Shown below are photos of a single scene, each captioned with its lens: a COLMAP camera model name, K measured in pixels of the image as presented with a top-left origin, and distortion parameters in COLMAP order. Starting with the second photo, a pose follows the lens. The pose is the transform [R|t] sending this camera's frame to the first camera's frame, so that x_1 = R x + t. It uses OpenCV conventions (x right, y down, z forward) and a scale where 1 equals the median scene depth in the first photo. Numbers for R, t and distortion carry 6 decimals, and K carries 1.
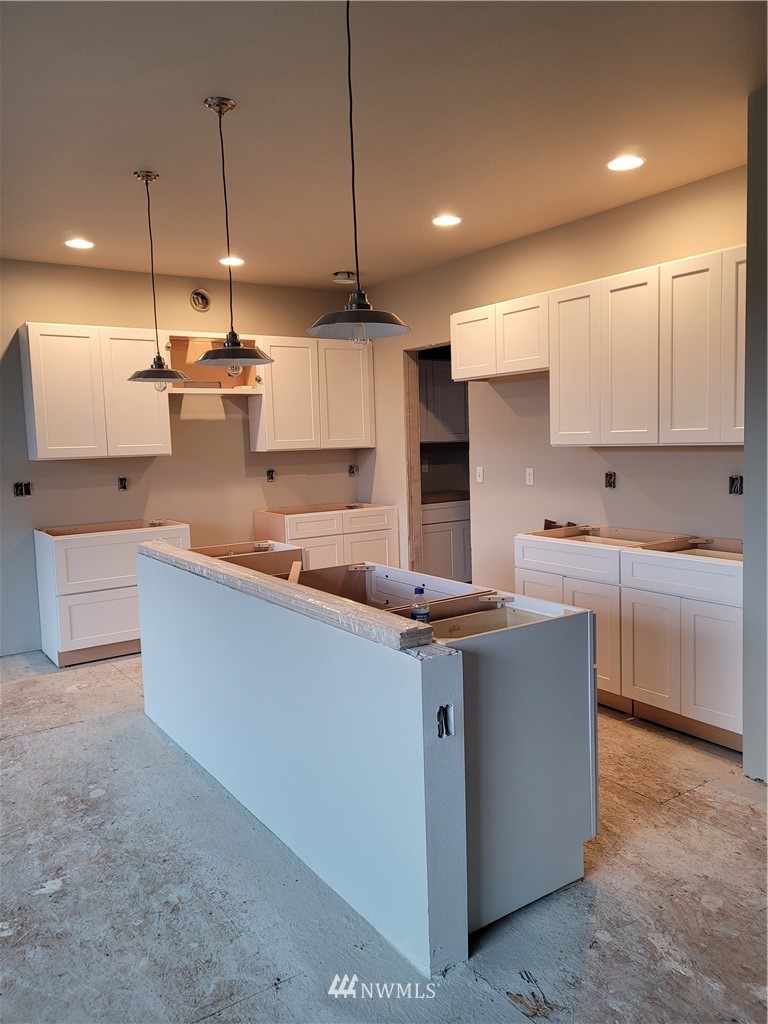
lens RADIAL K [[768.2, 0, 391.2], [0, 768.2, 510.9], [0, 0, 1]] dist [0.057630, -0.053645]
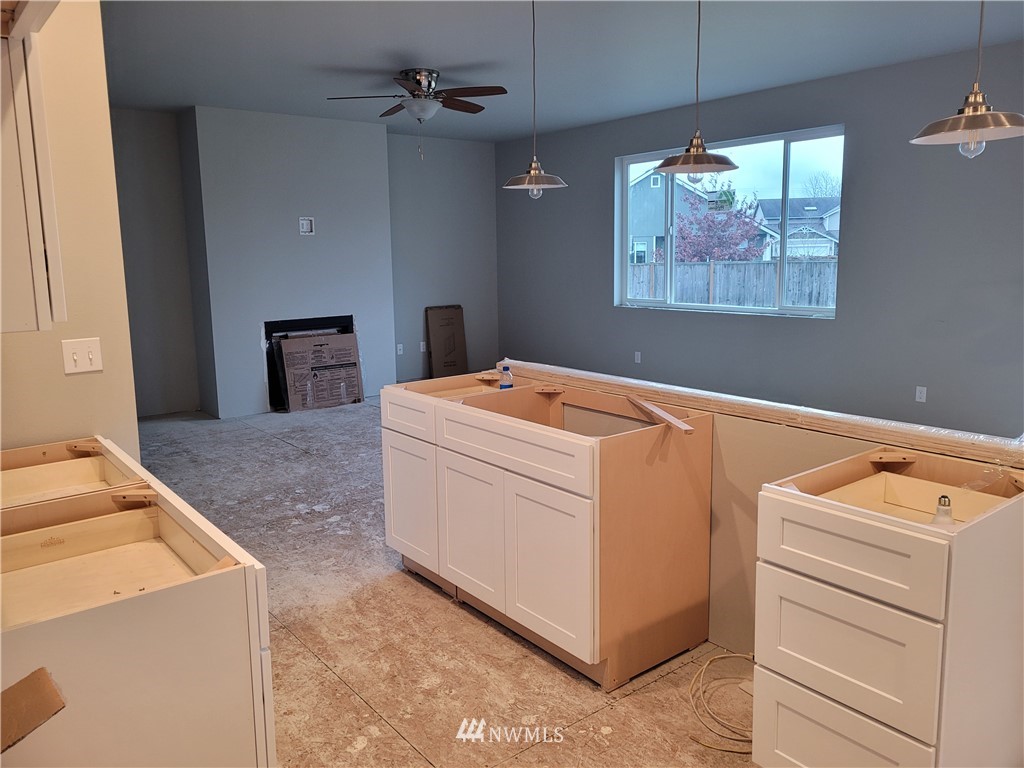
lens RADIAL K [[768.2, 0, 508.6], [0, 768.2, 369.4], [0, 0, 1]] dist [0.057630, -0.053645]
pose [[-0.996306, 0.060250, -0.061188, 0.065230], [0.043175, 0.967396, 0.249562, -0.130551], [0.074229, 0.245998, -0.966424, 1.300806]]
